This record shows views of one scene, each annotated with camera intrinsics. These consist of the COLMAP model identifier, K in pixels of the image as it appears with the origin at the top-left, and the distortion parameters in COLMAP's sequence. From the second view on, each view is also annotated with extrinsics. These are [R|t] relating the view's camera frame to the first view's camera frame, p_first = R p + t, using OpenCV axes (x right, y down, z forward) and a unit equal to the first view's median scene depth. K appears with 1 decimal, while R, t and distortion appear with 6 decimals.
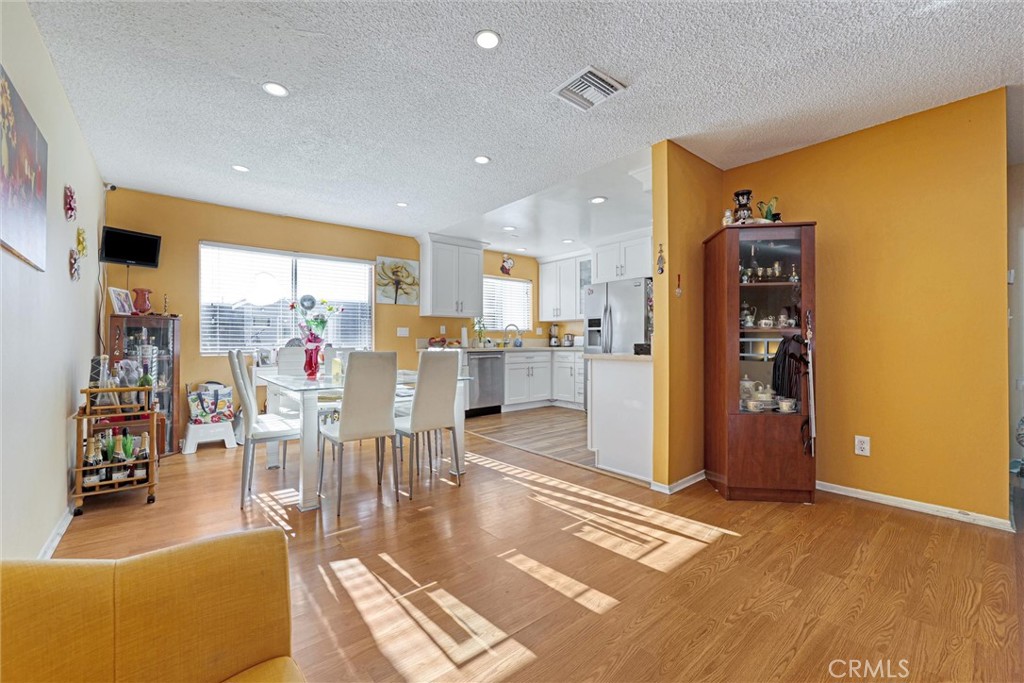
lens RADIAL K [[415.8, 0, 512.0], [0, 415.8, 341.5], [0, 0, 1]] dist [-0.003508, 0.000056]
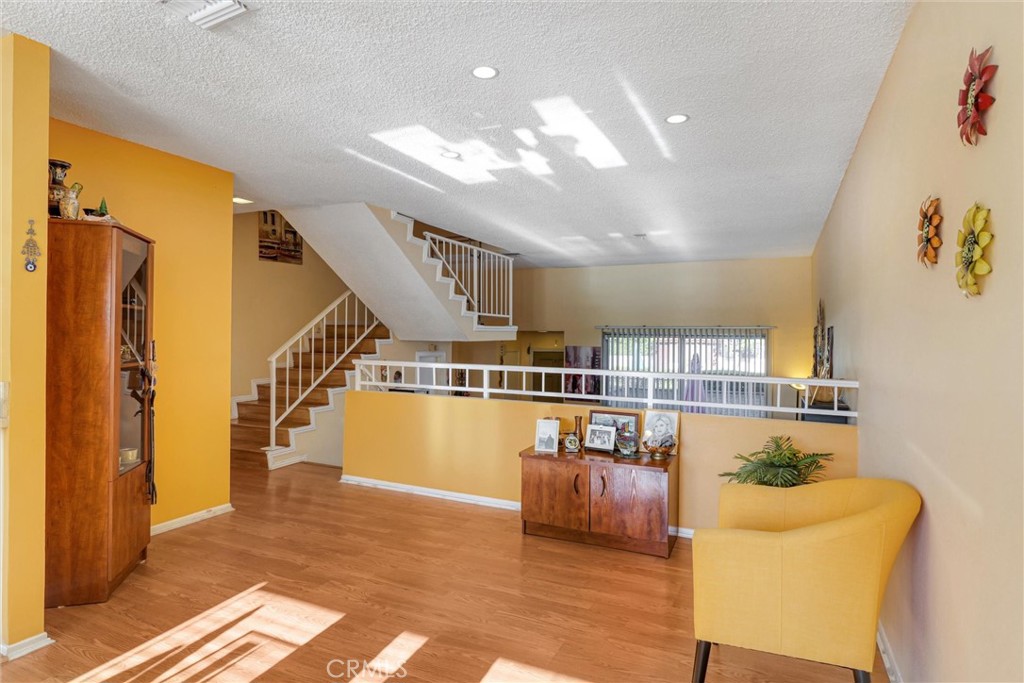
lens RADIAL K [[582.3, 0, 512.0], [0, 582.3, 341.5], [0, 0, 1]] dist [-0.000153, -0.000034]
pose [[-0.437073, -0.010618, 0.899363, -0.470291], [-0.010938, 0.999919, 0.006489, -0.057574], [-0.899360, -0.007001, -0.437154, 0.546715]]
